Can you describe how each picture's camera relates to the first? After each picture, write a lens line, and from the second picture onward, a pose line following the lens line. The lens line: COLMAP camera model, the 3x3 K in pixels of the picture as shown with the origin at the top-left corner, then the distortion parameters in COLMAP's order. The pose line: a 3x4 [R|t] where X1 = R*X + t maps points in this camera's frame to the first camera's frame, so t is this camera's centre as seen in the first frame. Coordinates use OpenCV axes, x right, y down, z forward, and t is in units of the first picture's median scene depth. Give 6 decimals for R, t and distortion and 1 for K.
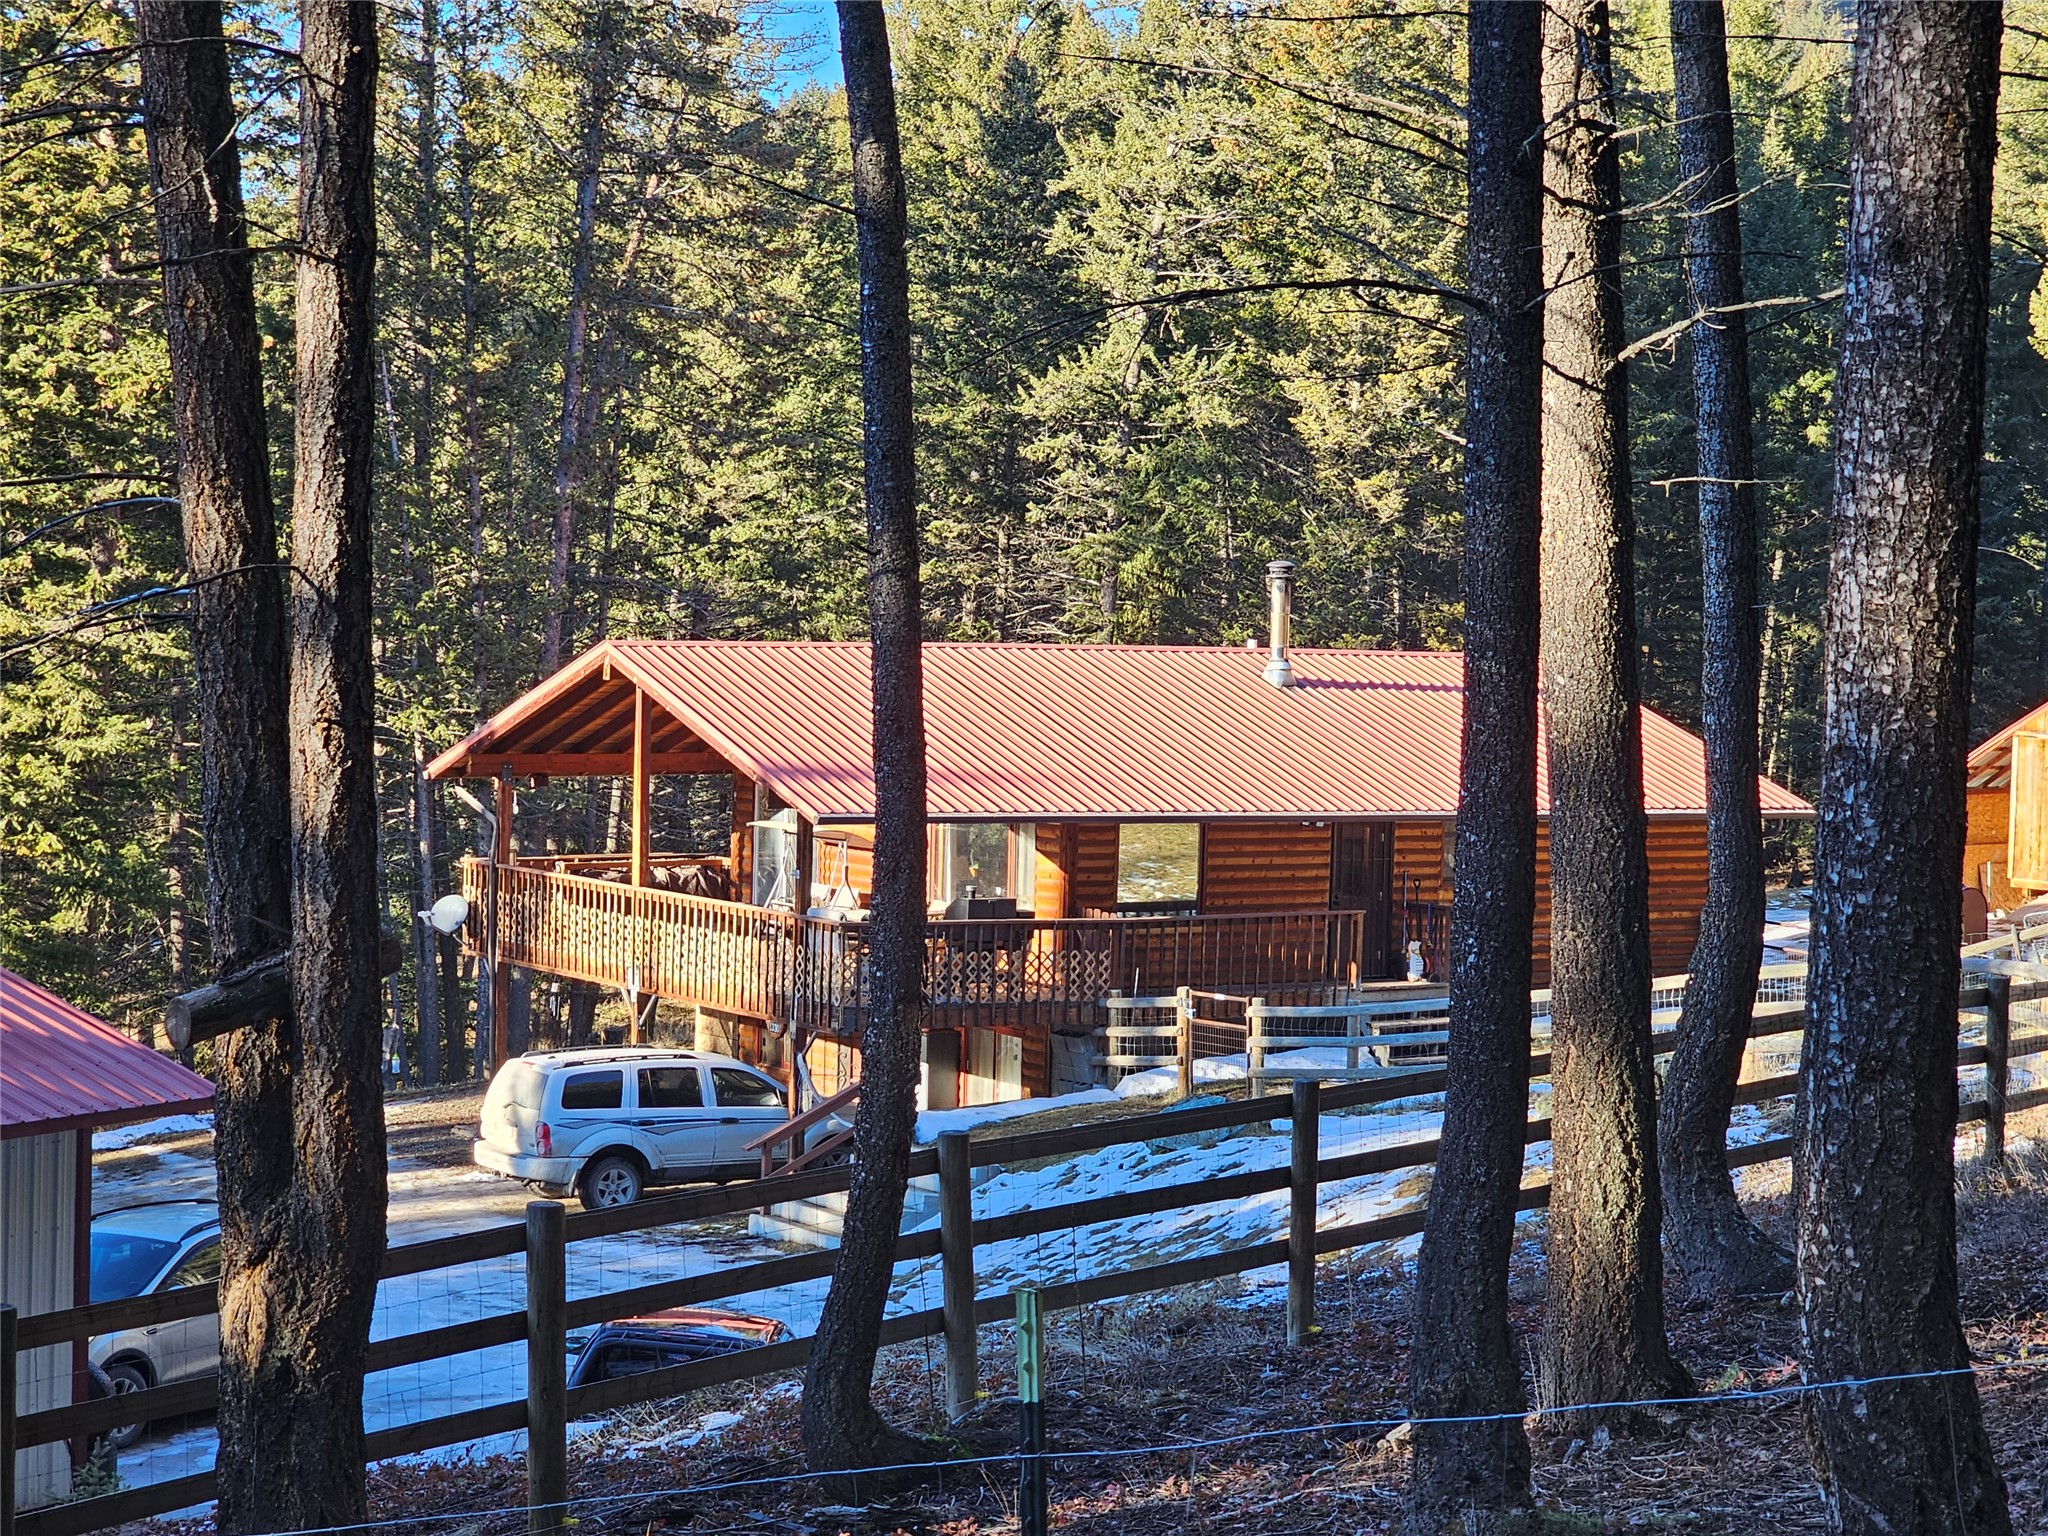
lens RADIAL K [[4153.6, 0, 1024.0], [0, 4153.6, 768.0], [0, 0, 1]] dist [-0.412620, 6.035252]
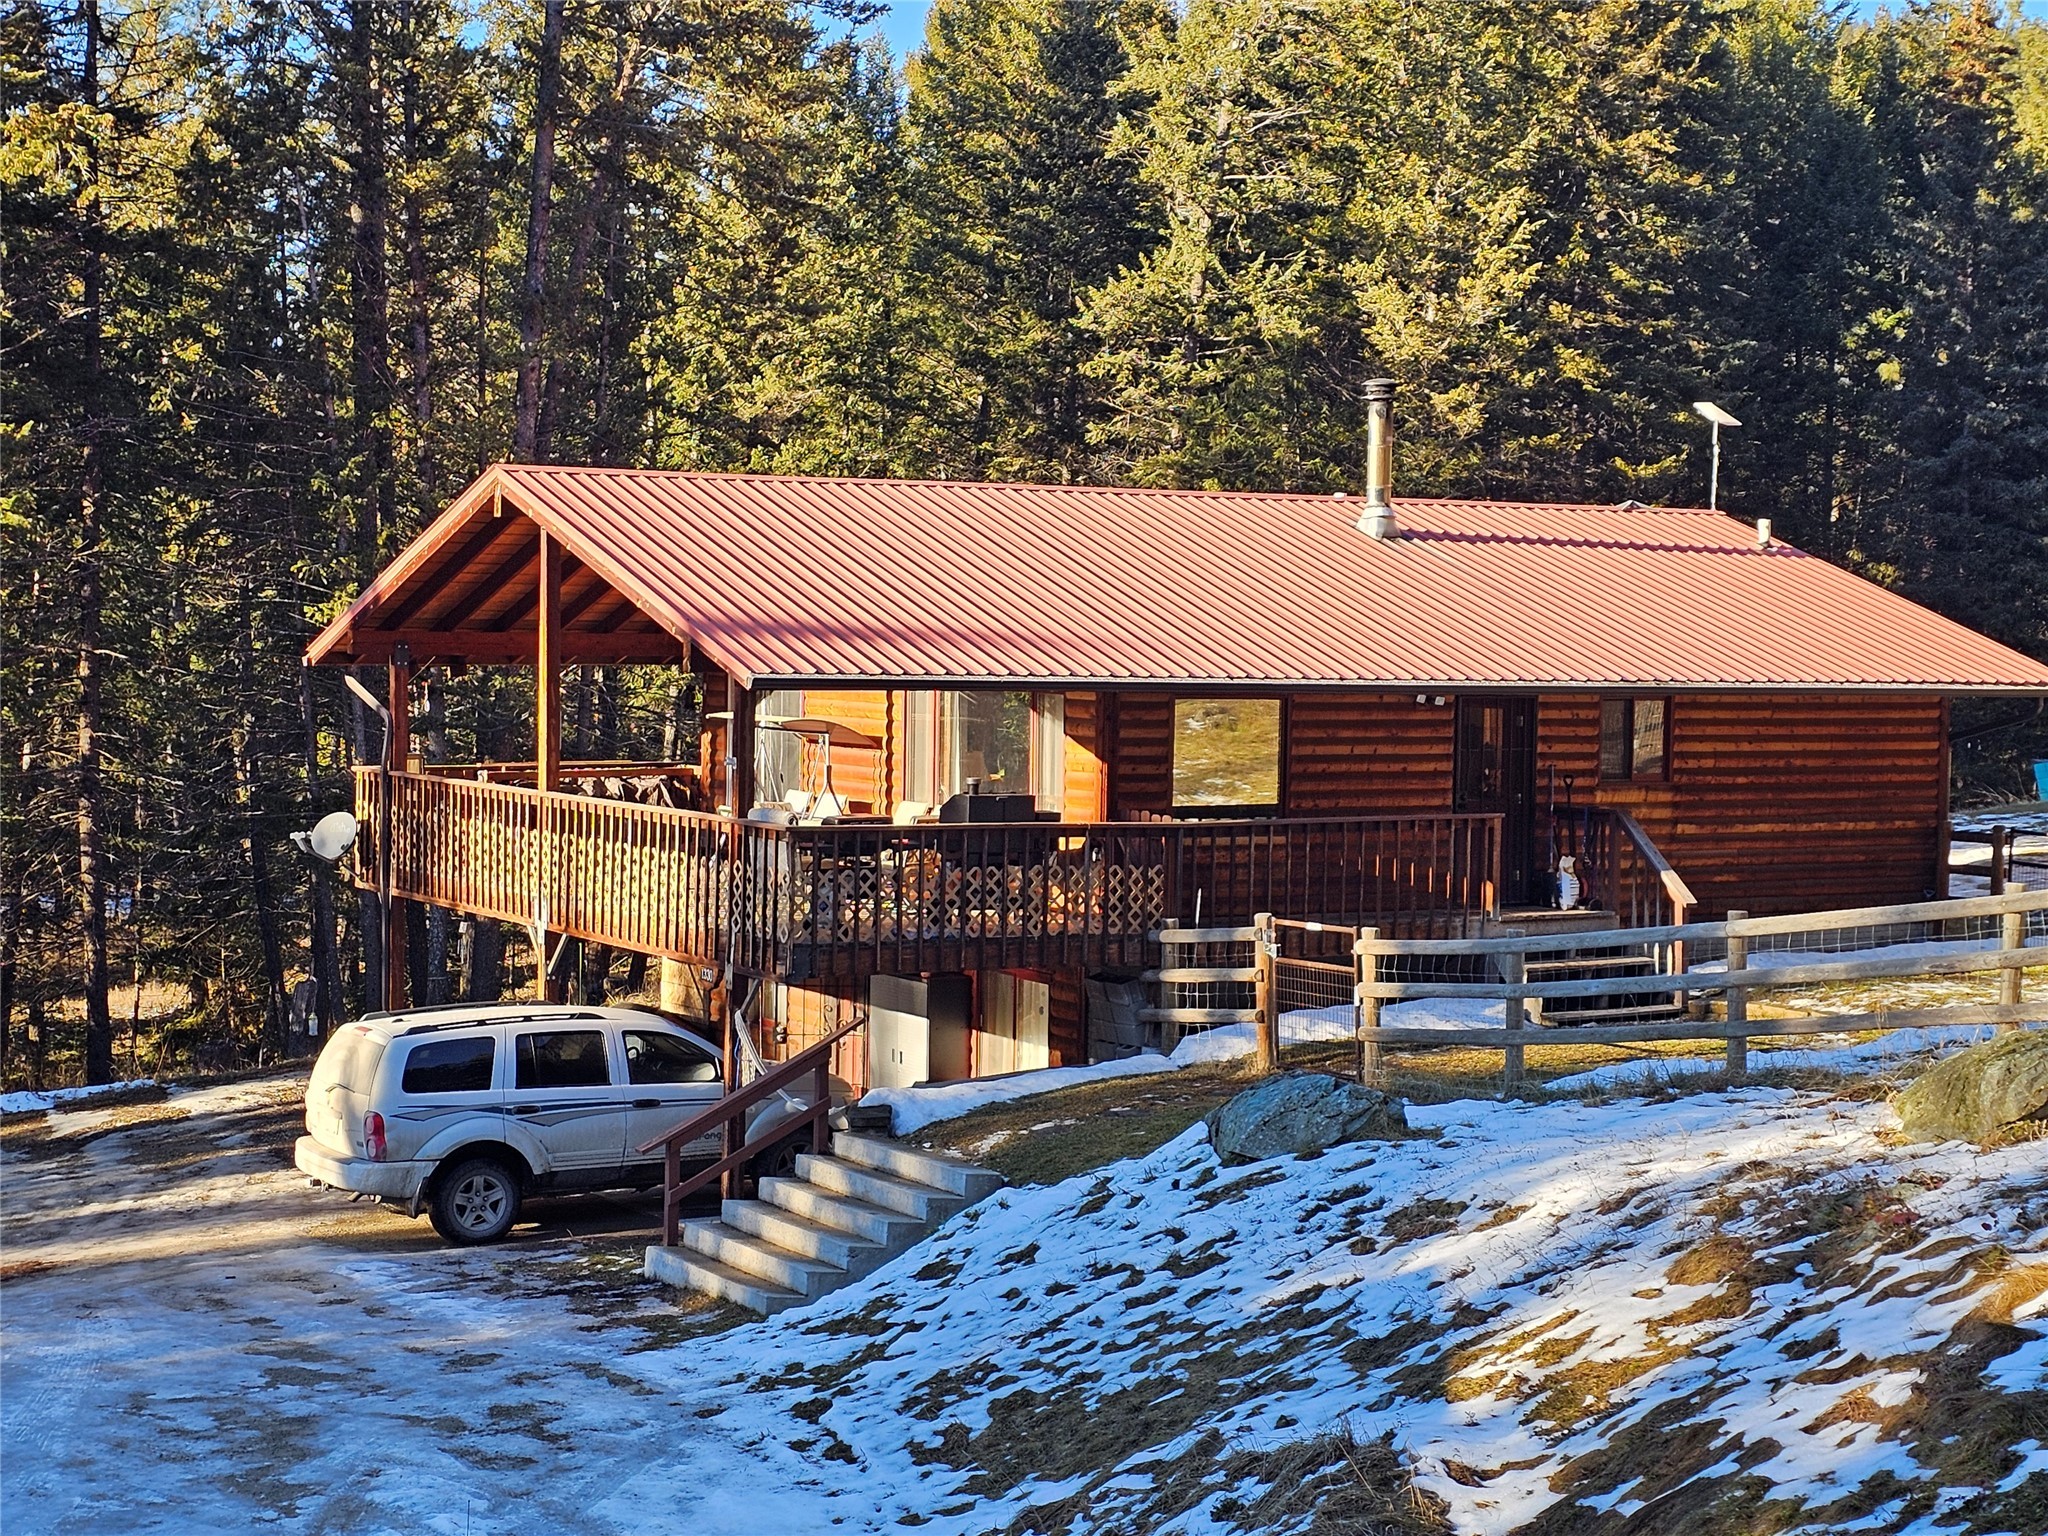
lens RADIAL K [[3305.7, 0, 1062.3], [0, 3305.7, 762.4], [0, 0, 1]] dist [0.306685, -1.306993]
pose [[0.999831, -0.007581, -0.016718, 0.012176], [0.007578, 0.999971, -0.000284, 0.024511], [0.016720, 0.000157, 0.999860, 0.392565]]
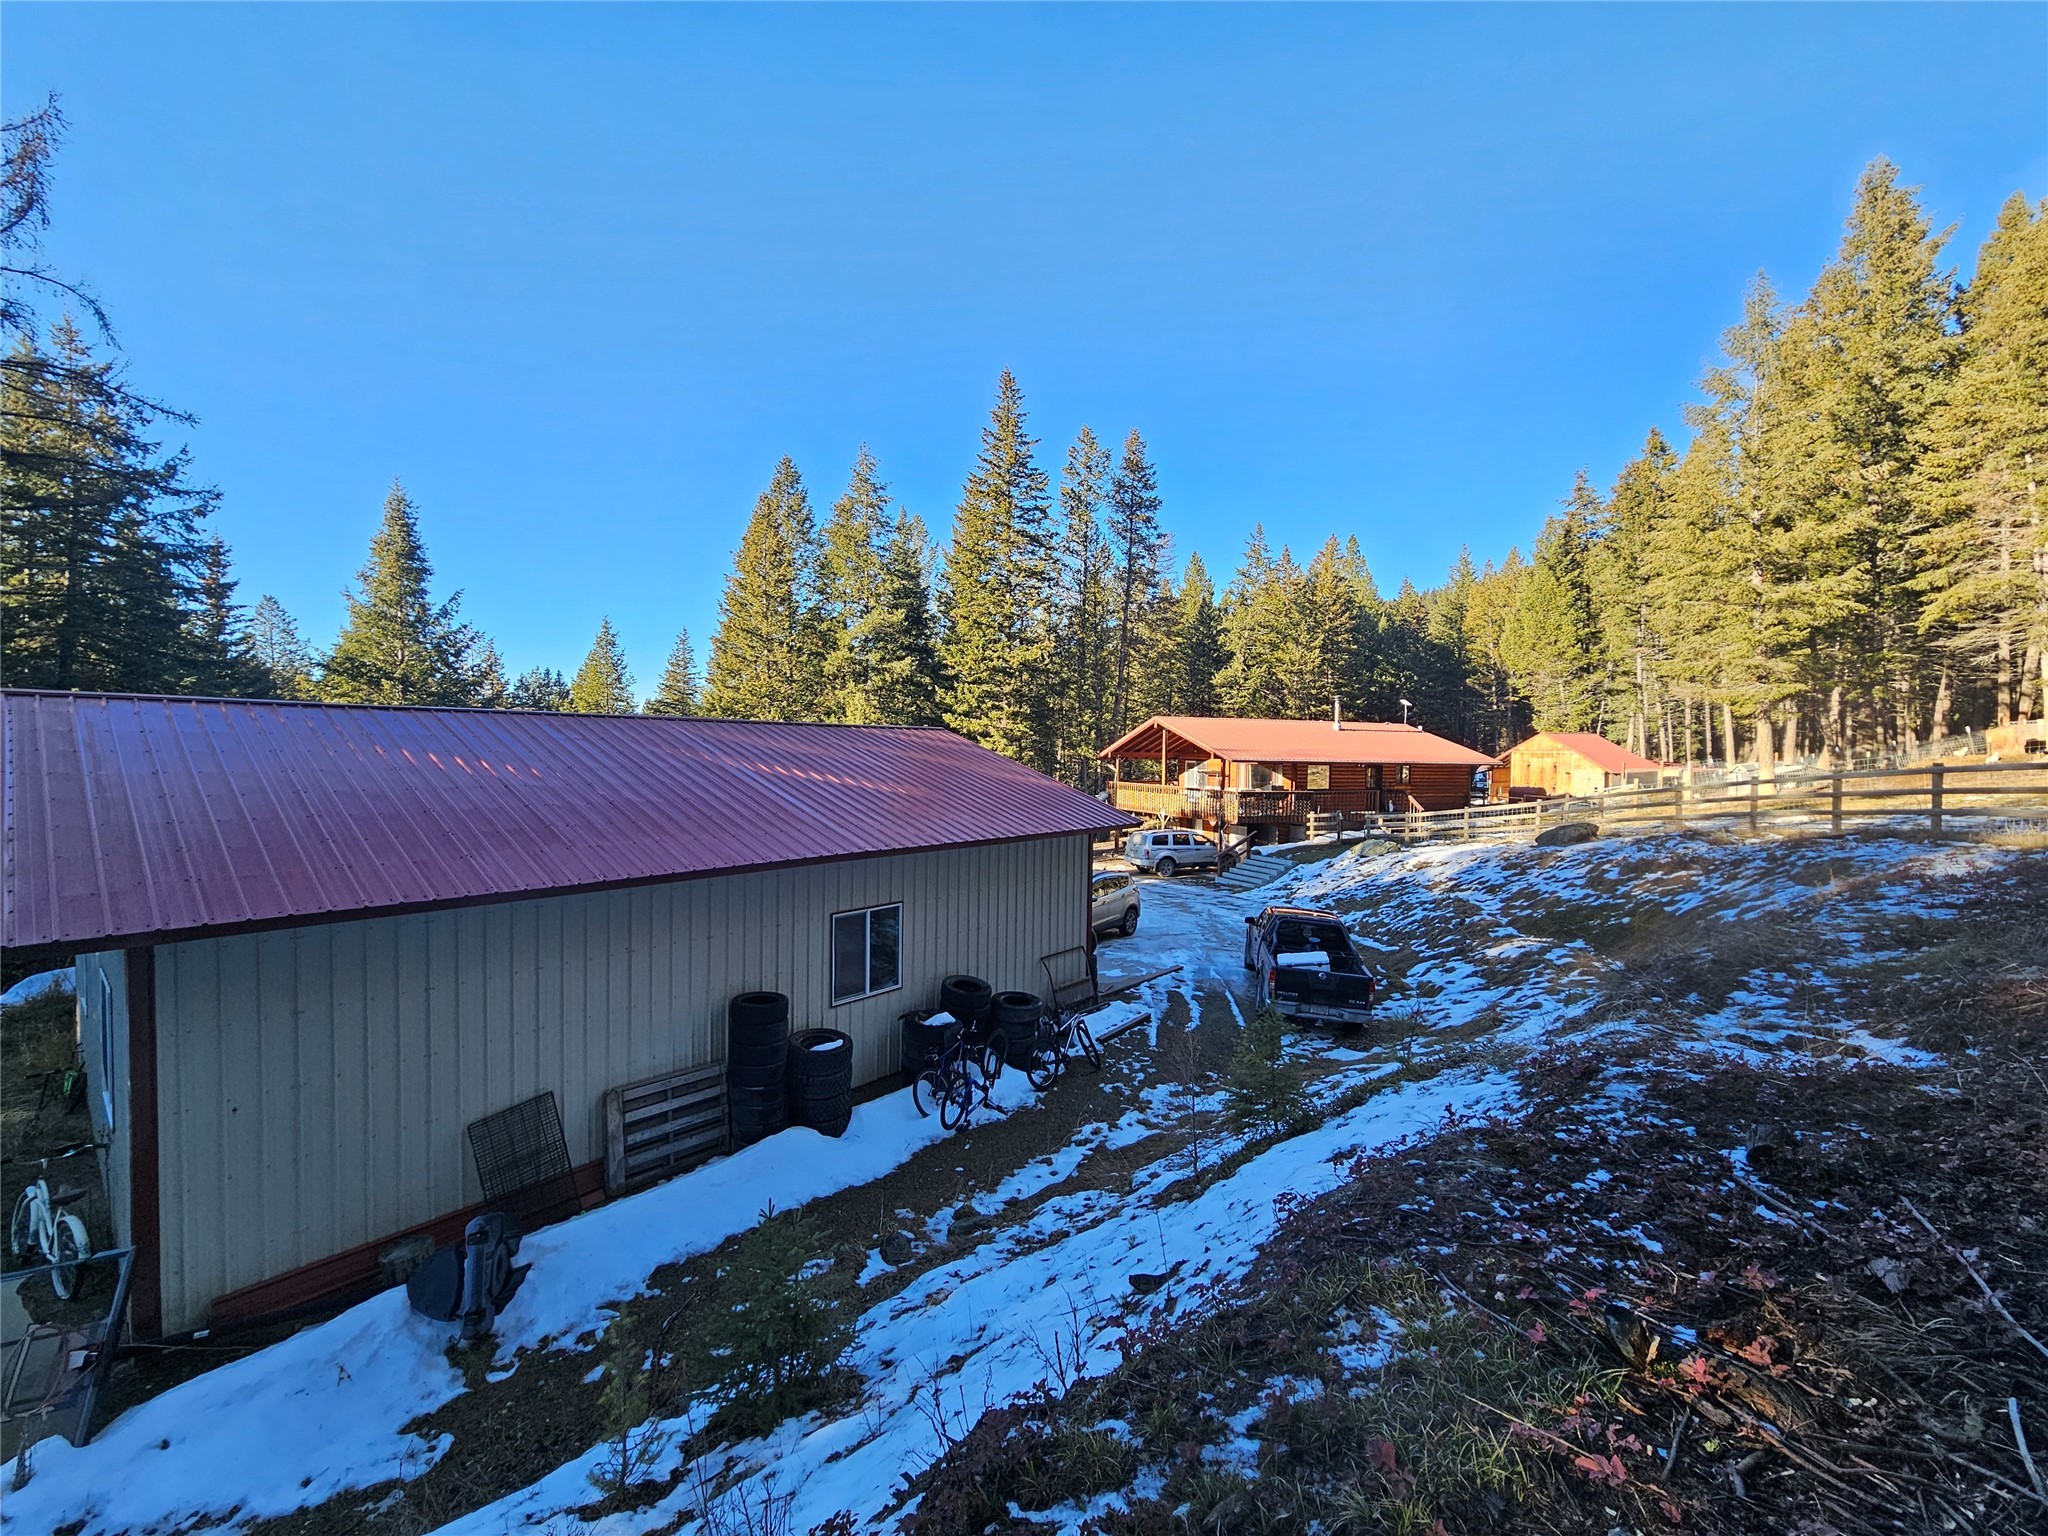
lens RADIAL K [[836.4, 0, 1017.7], [0, 836.4, 777.4], [0, 0, 1]] dist [0.000796, -0.000274]
pose [[0.988146, -0.006743, -0.153367, -0.107748], [0.004248, 0.999853, -0.016591, 0.033616], [0.153456, 0.015743, 0.988030, 0.265754]]
